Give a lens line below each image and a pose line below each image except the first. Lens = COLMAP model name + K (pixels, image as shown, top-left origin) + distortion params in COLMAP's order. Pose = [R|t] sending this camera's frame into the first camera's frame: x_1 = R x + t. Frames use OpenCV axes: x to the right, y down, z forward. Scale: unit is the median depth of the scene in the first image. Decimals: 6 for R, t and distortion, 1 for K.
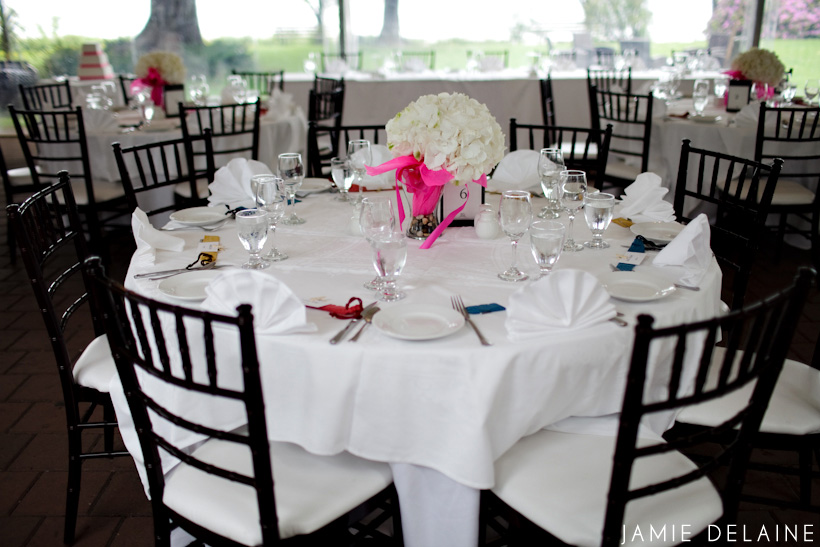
lens RADIAL K [[819.3, 0, 409.8], [0, 819.3, 273.2], [0, 0, 1]] dist [0.028092, 0.000000]
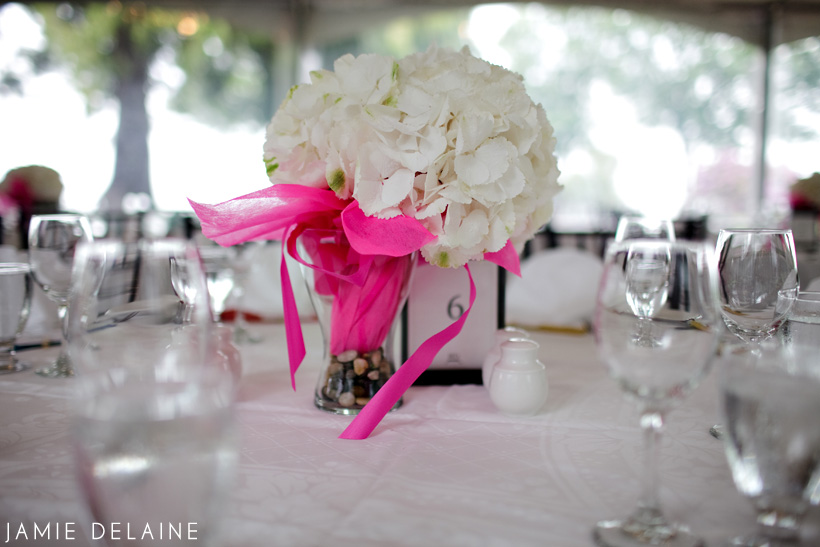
lens RADIAL K [[819.3, 0, 409.7], [0, 819.3, 271.9], [0, 0, 1]] dist [0.028092, 0.000000]
pose [[0.999164, 0.008748, 0.039938, 0.026374], [0.000511, 0.974090, -0.226159, -0.019336], [-0.040882, 0.225990, 0.973271, 0.616076]]
